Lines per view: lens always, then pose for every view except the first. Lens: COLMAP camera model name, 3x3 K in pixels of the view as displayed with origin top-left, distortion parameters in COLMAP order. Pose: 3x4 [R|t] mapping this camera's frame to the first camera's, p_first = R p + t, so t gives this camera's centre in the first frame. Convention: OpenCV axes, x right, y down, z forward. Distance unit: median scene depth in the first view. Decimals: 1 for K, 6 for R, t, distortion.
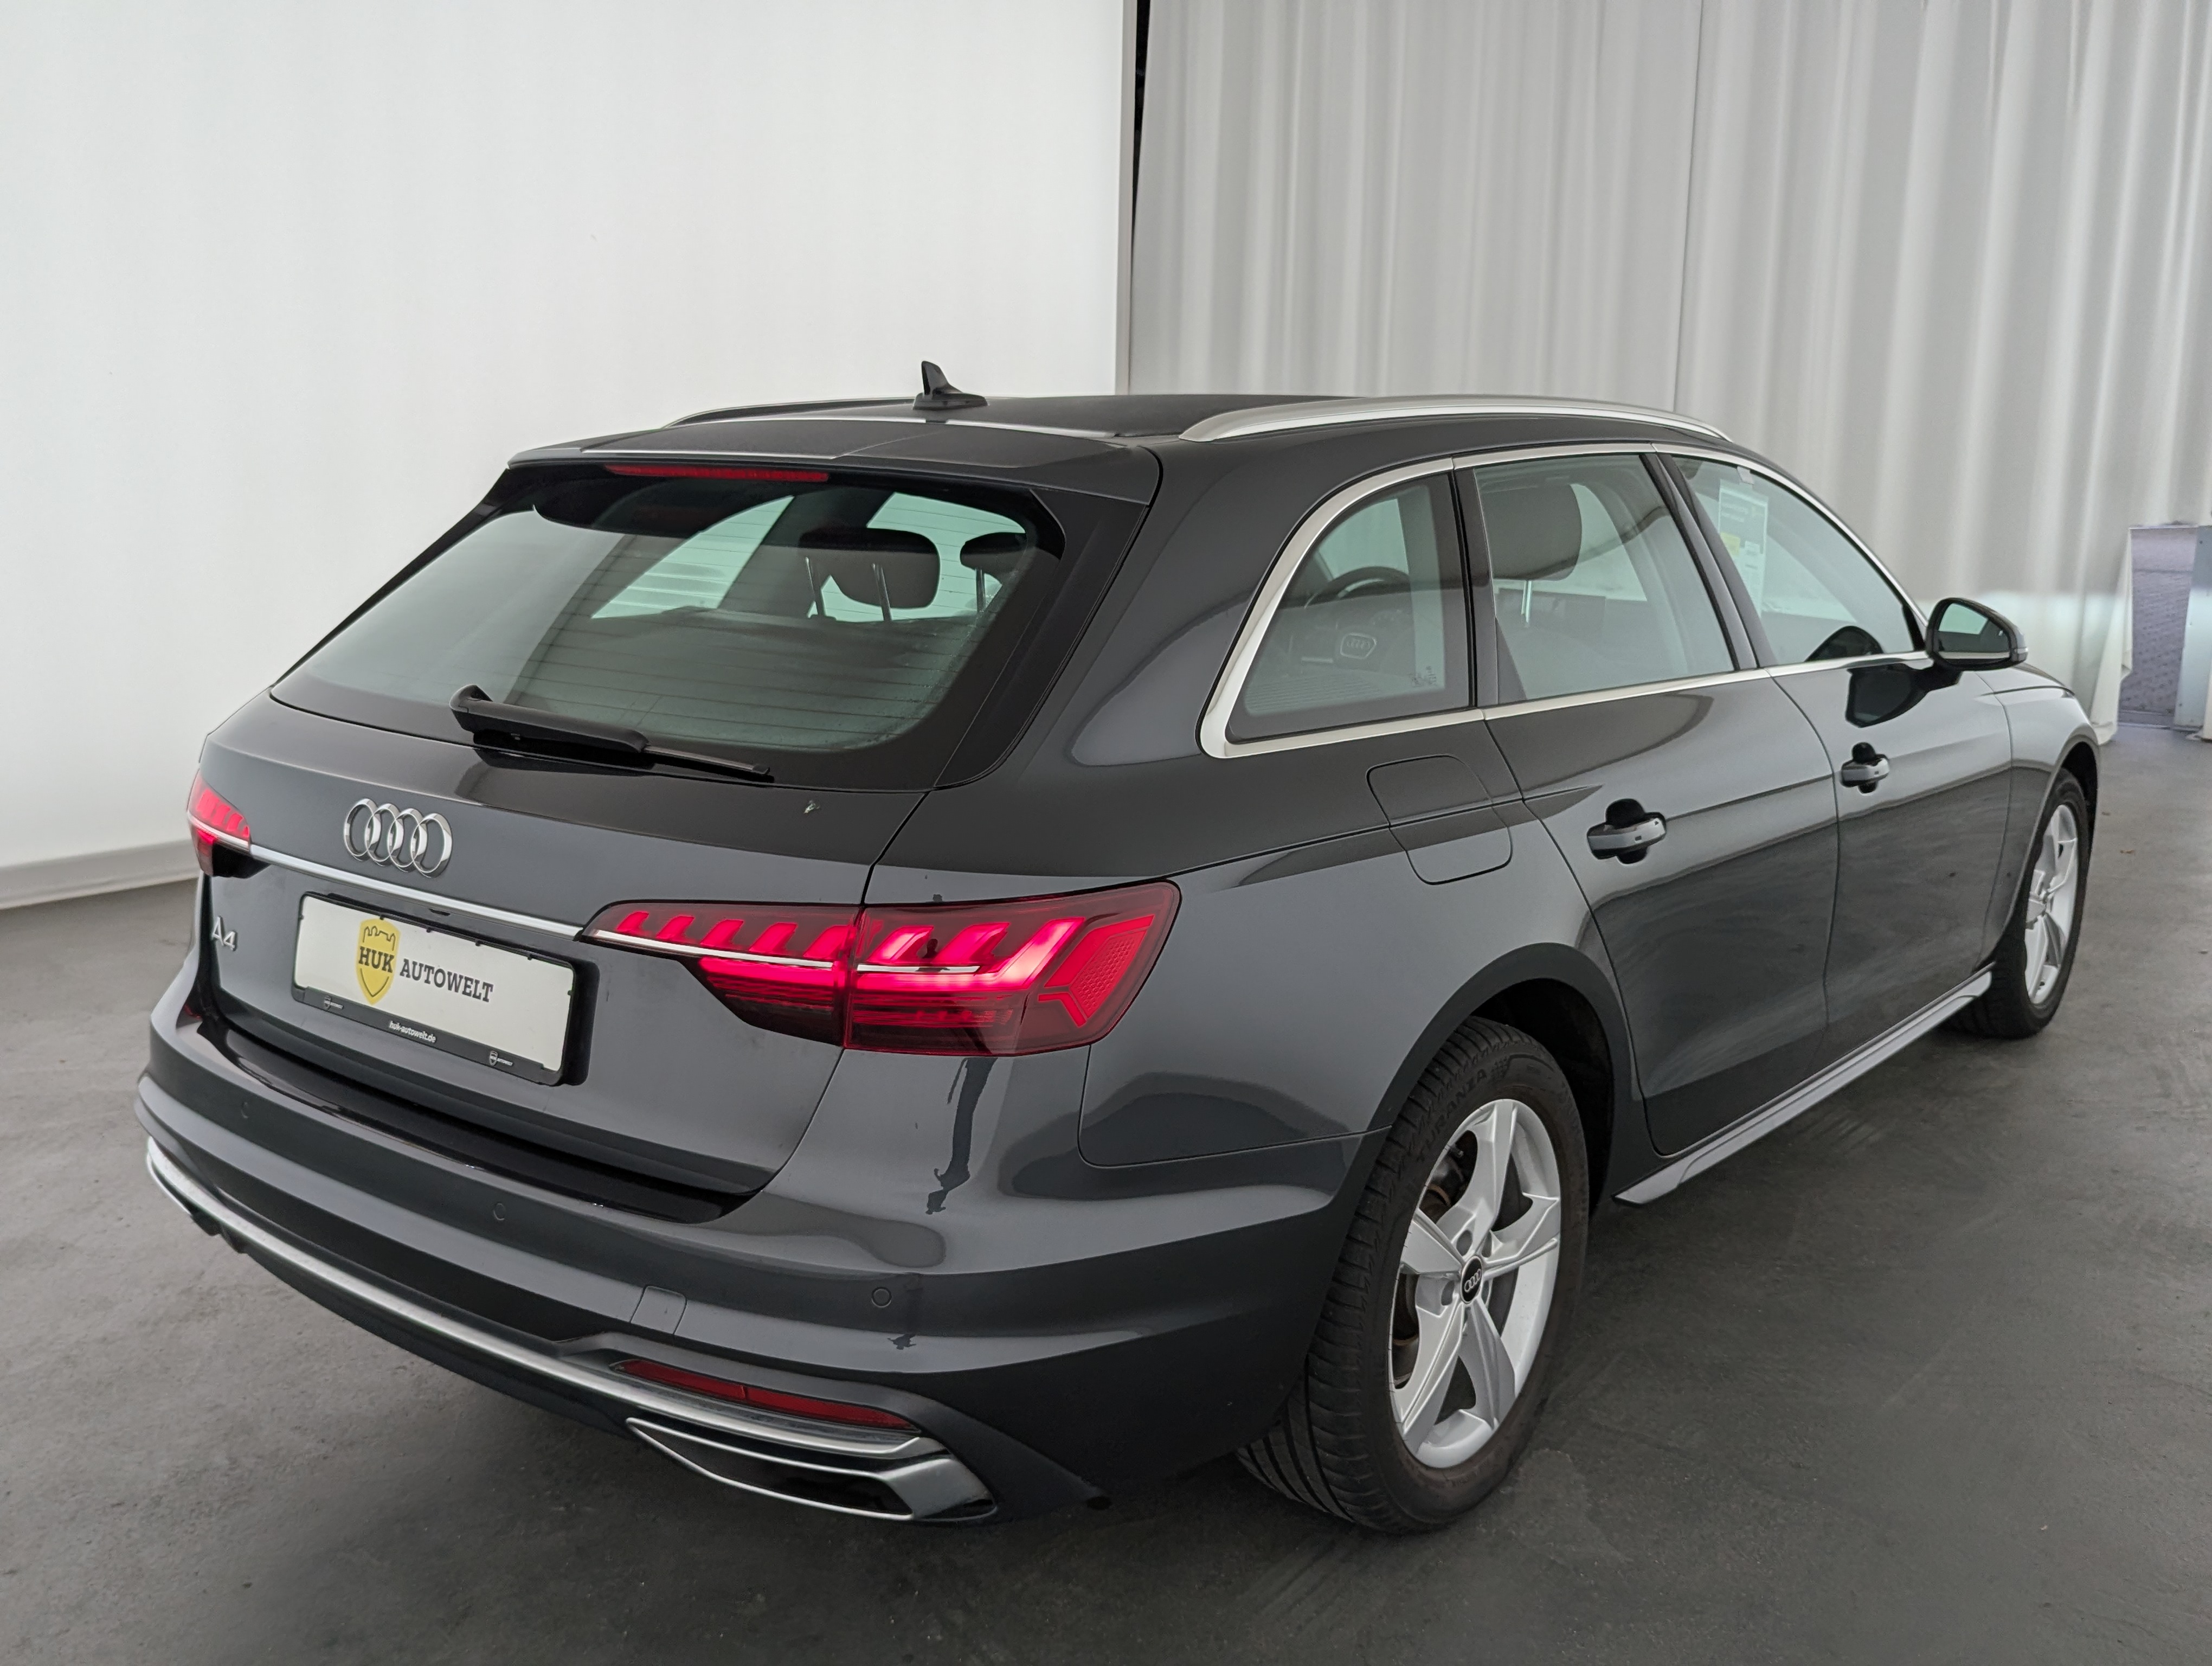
lens RADIAL K [[2023.5, 0, 1102.3], [0, 2023.5, 836.2], [0, 0, 1]] dist [0.032934, 0.000000]
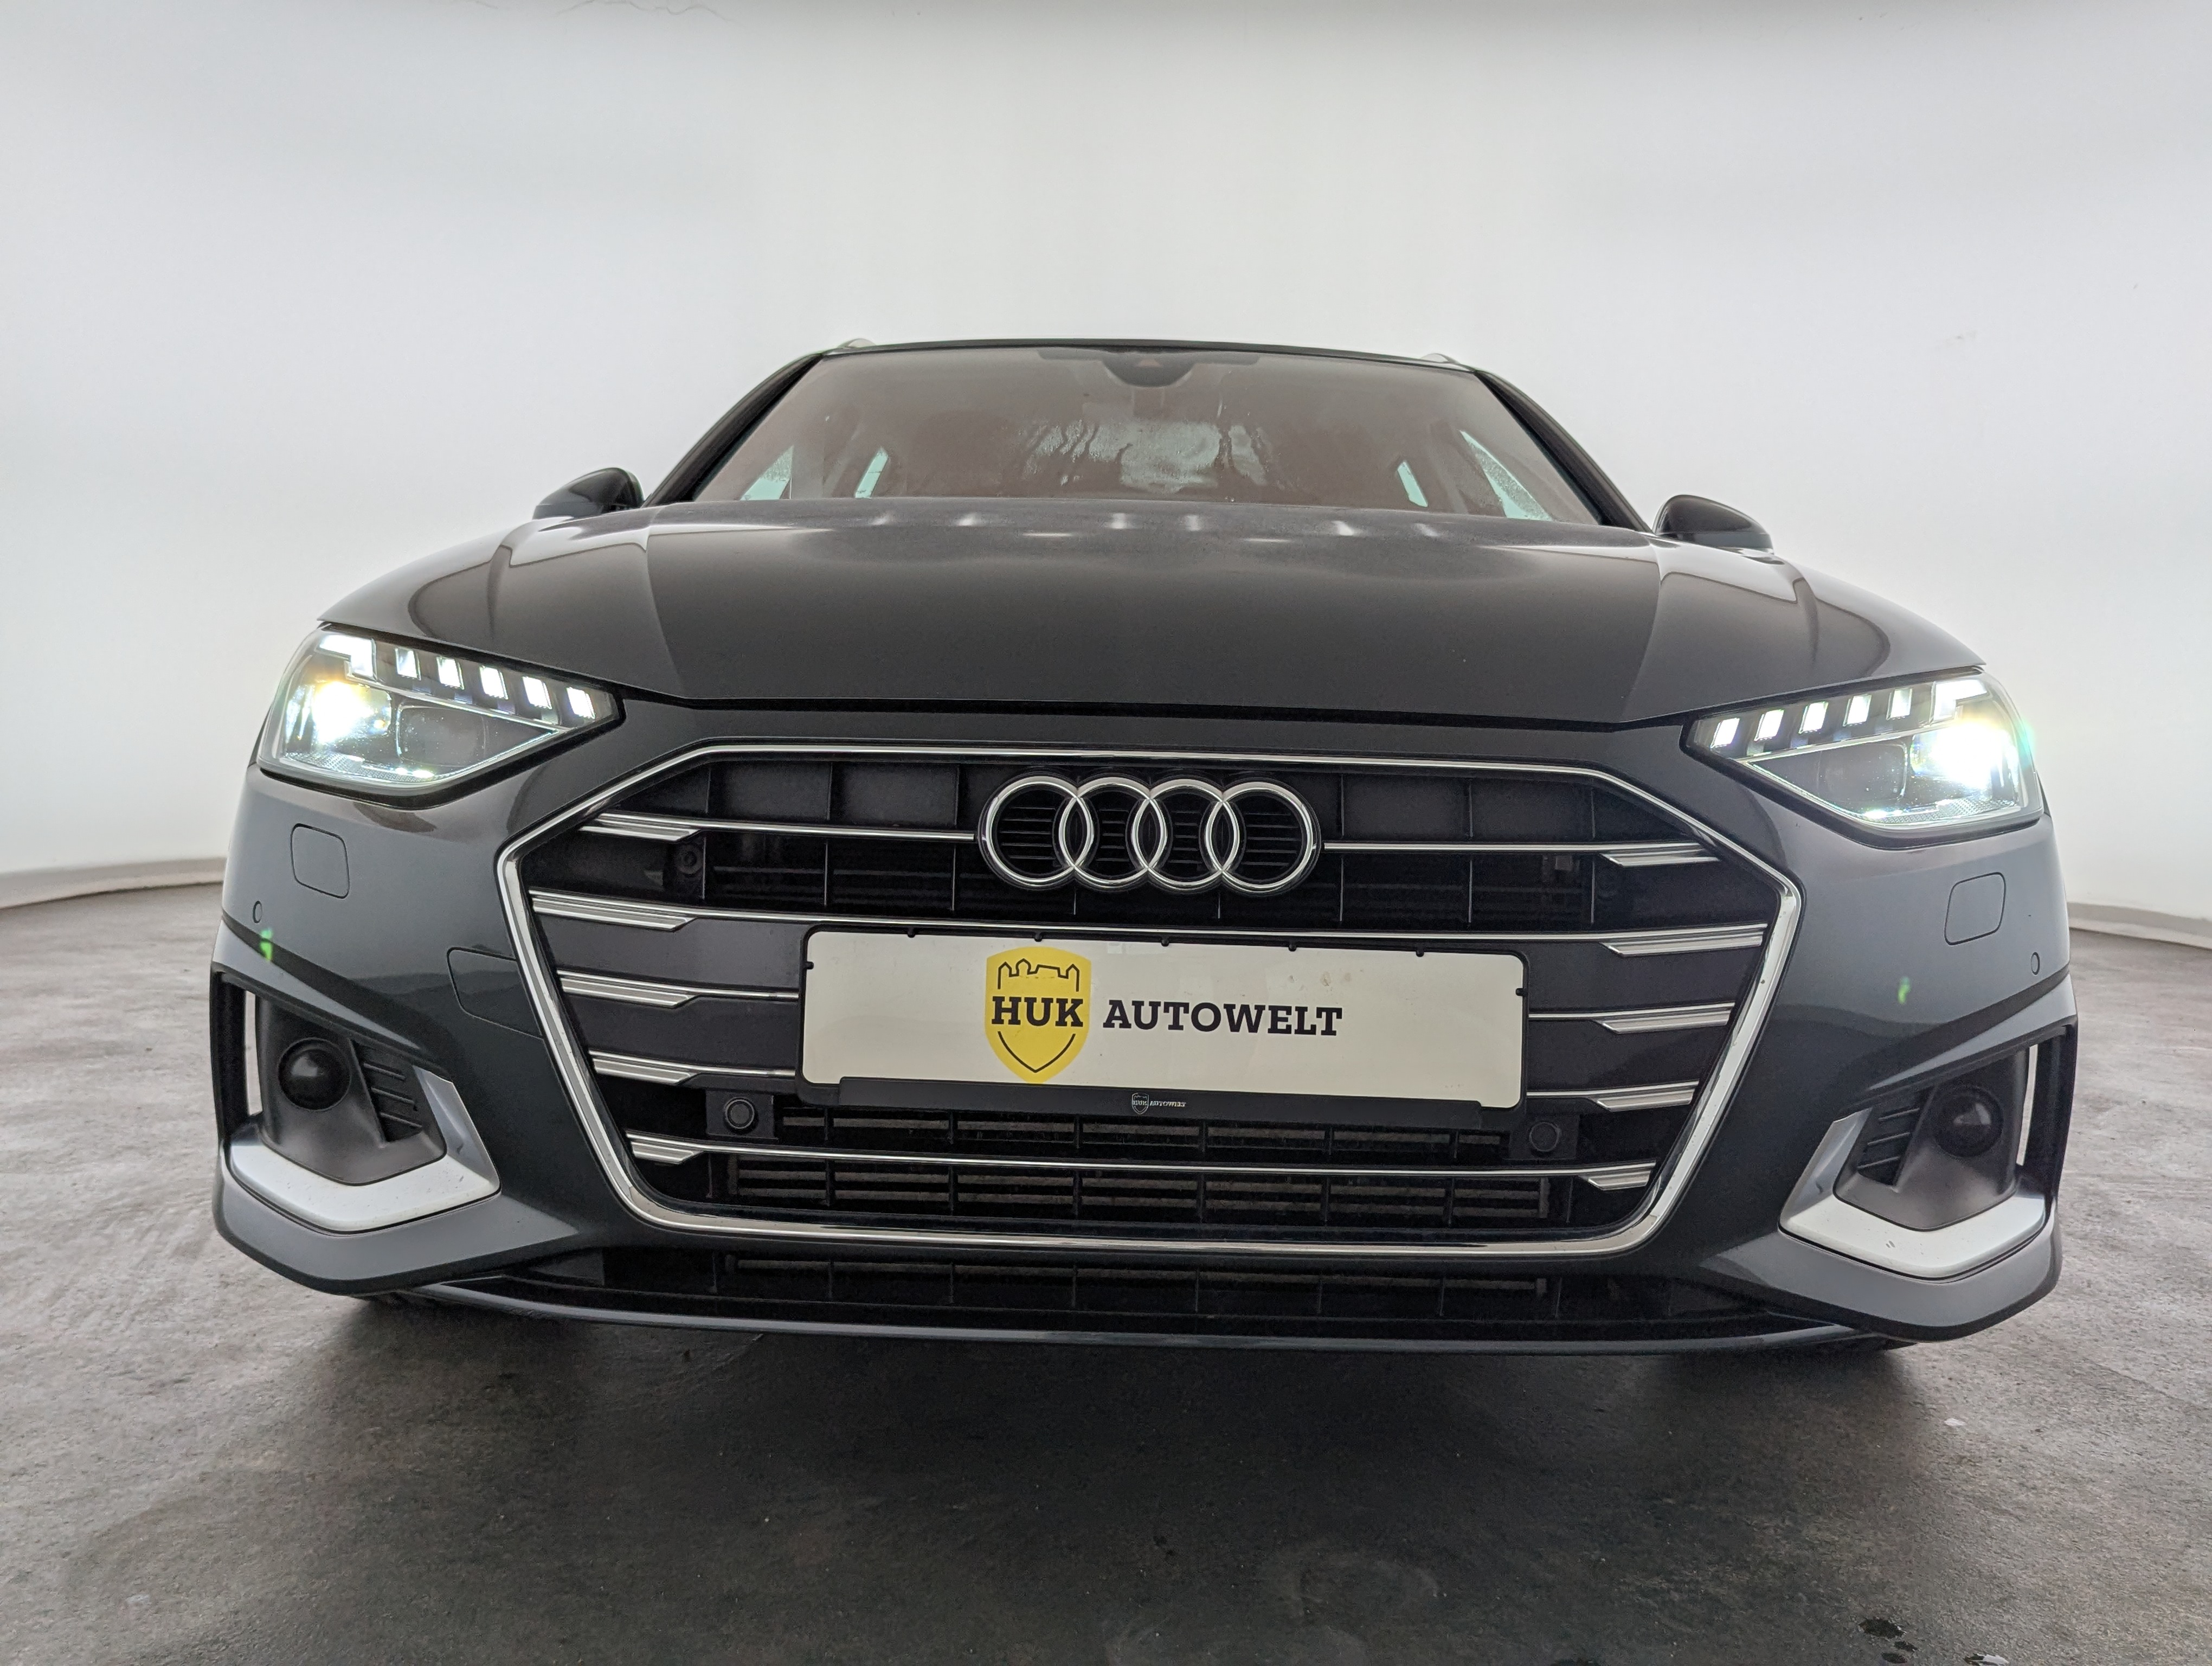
lens RADIAL K [[2023.5, 0, 1113.4], [0, 2023.5, 829.3], [0, 0, 1]] dist [0.032934, 0.000000]
pose [[0.793917, -0.147173, 0.589946, -0.715688], [0.101528, 0.988730, 0.110027, -0.062044], [-0.599490, -0.027456, 0.799911, 0.505271]]
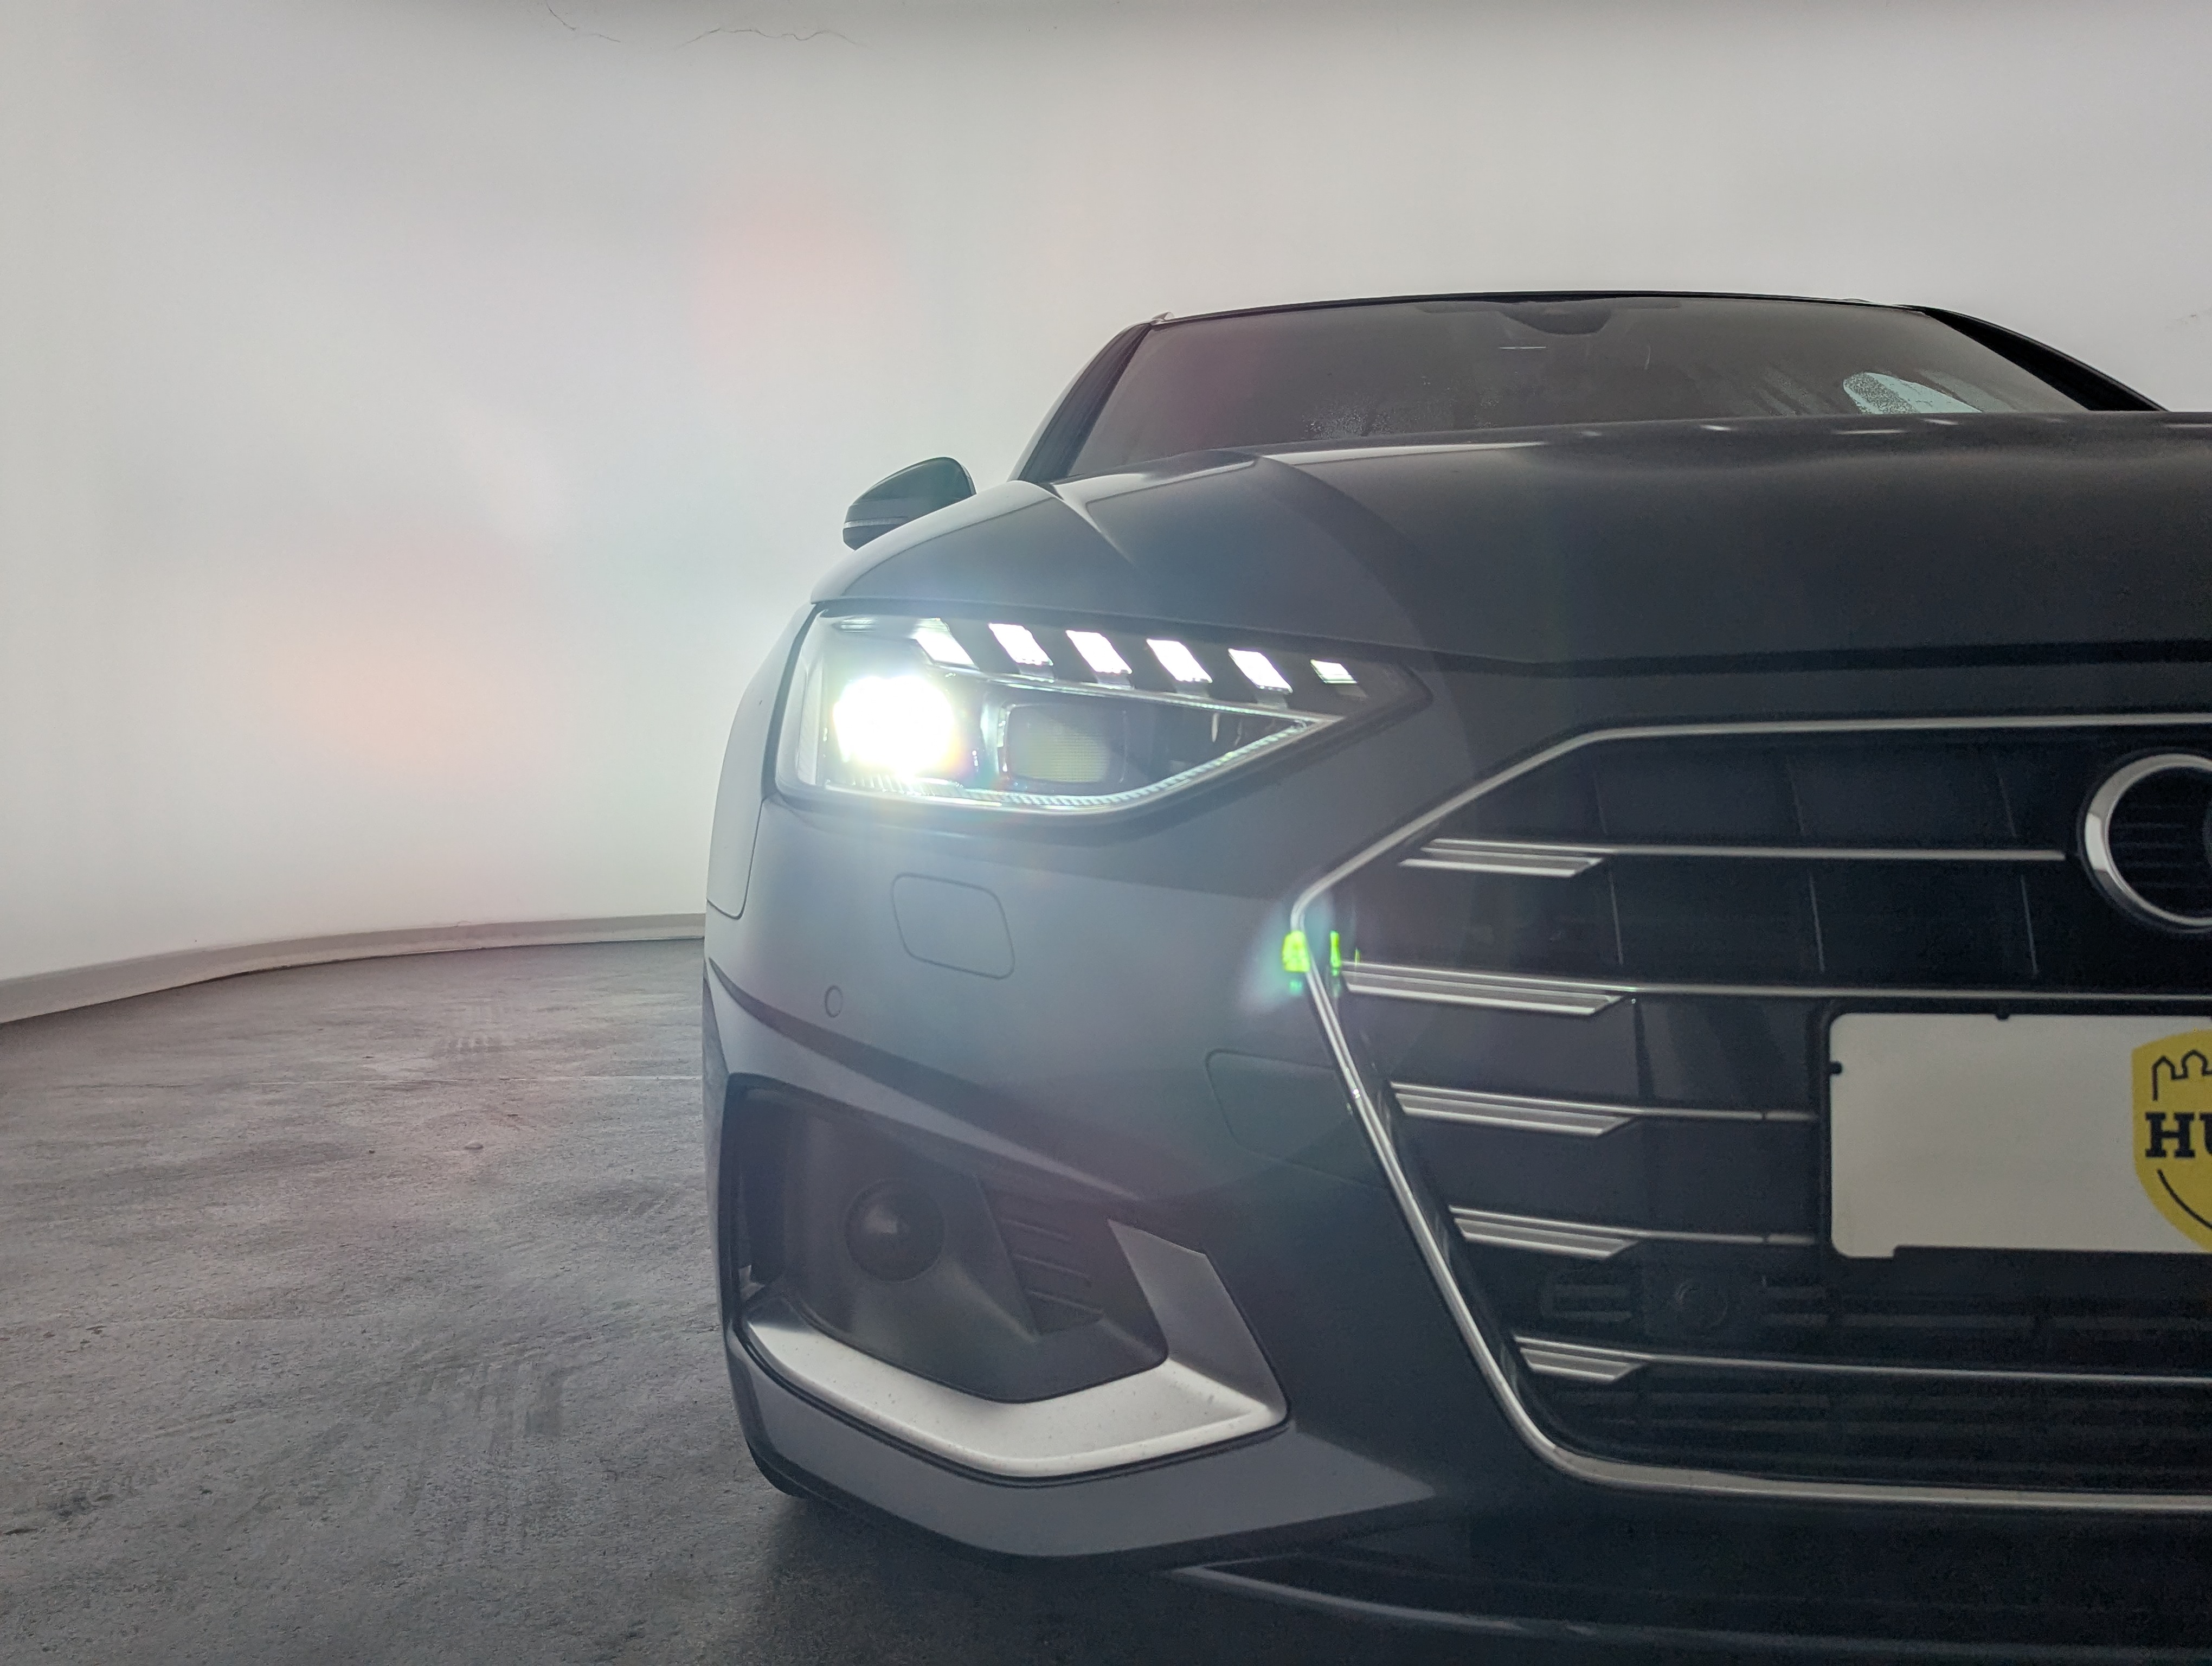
lens RADIAL K [[2023.5, 0, 1108.2], [0, 2023.5, 839.7], [0, 0, 1]] dist [0.032934, 0.000000]
pose [[0.805766, -0.155268, 0.571518, -0.760644], [0.130277, 0.987853, 0.084703, -0.056657], [-0.577727, 0.006204, 0.816206, 0.827364]]
